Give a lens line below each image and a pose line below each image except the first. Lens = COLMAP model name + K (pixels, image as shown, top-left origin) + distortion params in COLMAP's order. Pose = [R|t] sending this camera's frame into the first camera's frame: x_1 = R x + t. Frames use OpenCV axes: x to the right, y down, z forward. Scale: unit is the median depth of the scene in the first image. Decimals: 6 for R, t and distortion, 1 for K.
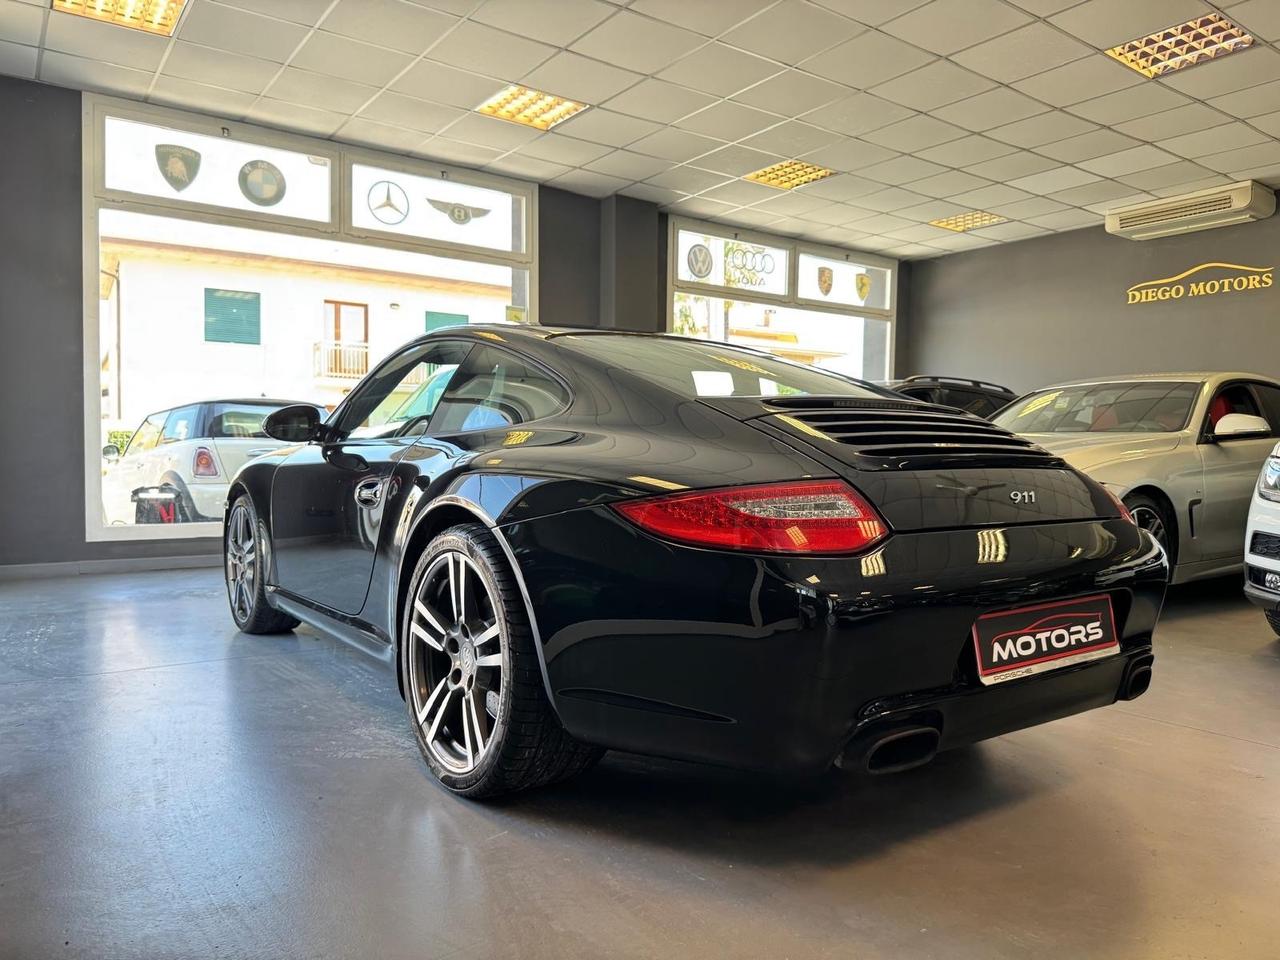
lens RADIAL K [[910.5, 0, 658.5], [0, 910.5, 484.0], [0, 0, 1]] dist [-0.001095, -0.053187]
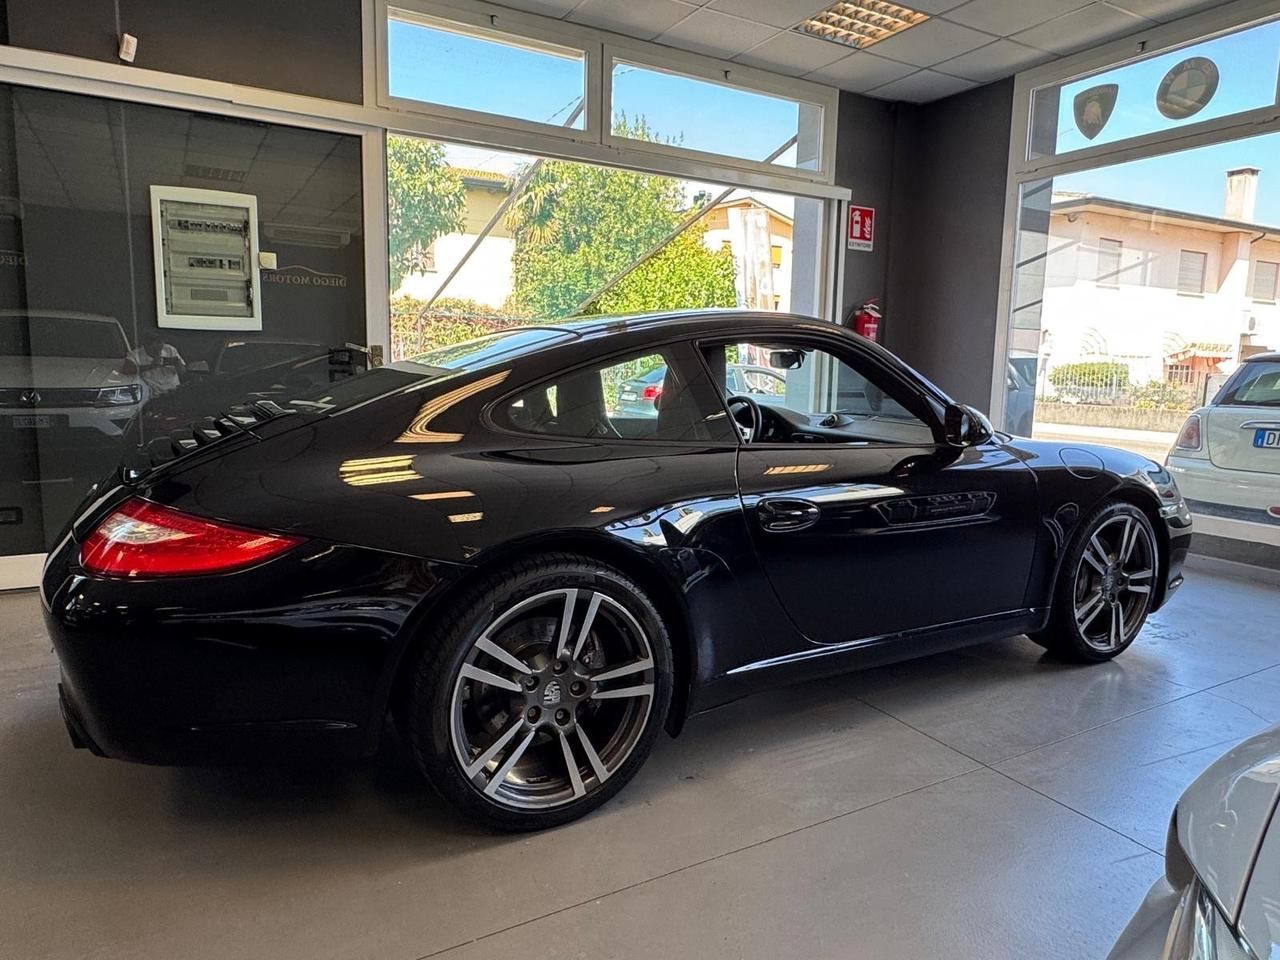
lens RADIAL K [[810.3, 0, 627.7], [0, 810.3, 481.8], [0, 0, 1]] dist [0.000993, -0.002023]
pose [[-0.134423, 0.114312, -0.984308, 0.396996], [-0.048323, 0.991386, 0.121733, -0.051139], [0.989745, 0.063929, -0.127741, 0.653470]]
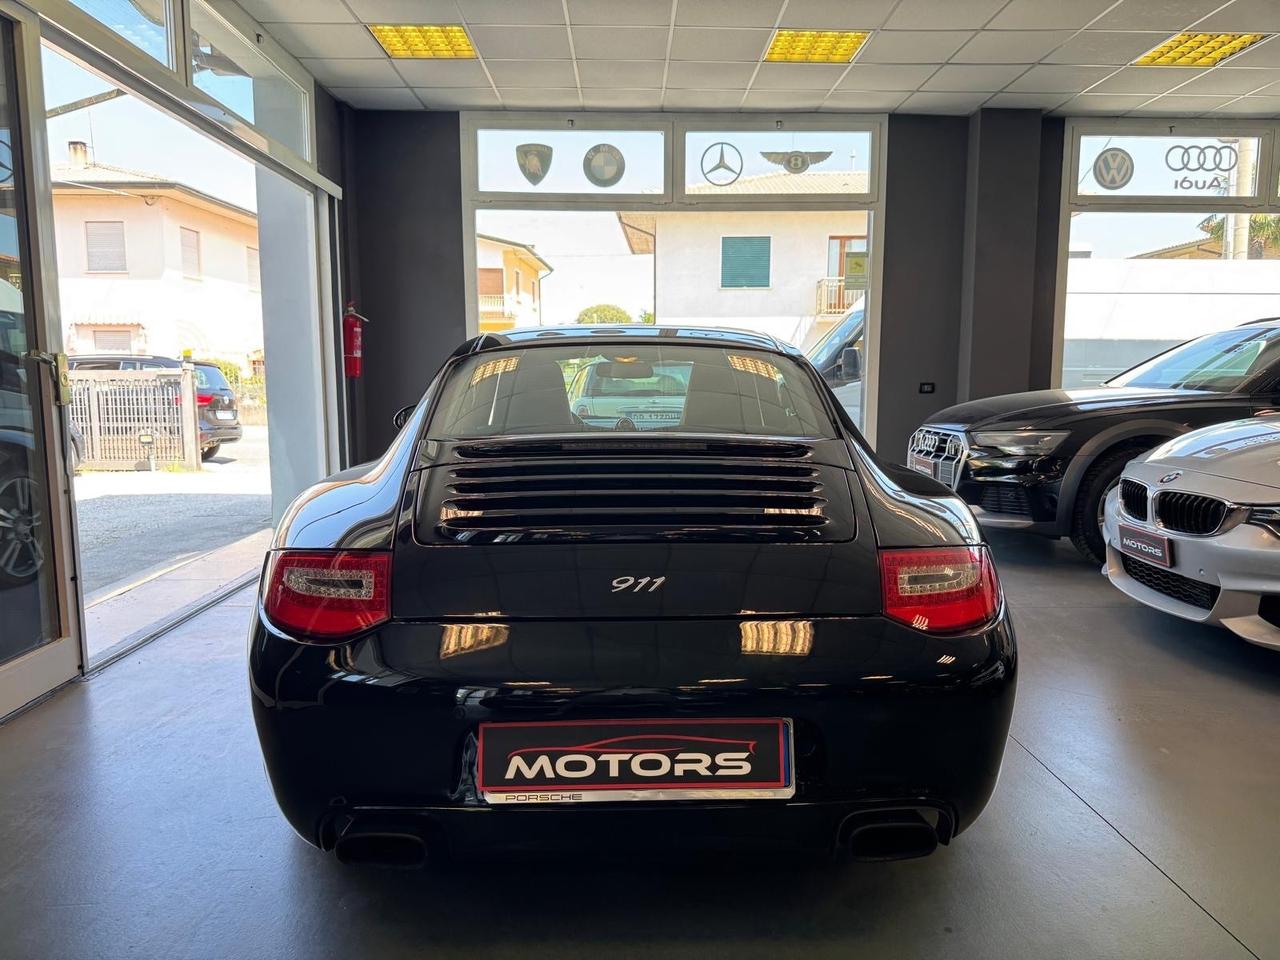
lens RADIAL K [[910.5, 0, 658.5], [0, 910.5, 484.0], [0, 0, 1]] dist [-0.001095, -0.053187]
pose [[0.818966, 0.051704, -0.571508, 0.279375], [-0.003225, 0.996332, 0.085516, -0.044318], [0.573833, -0.068192, 0.816129, 0.118183]]
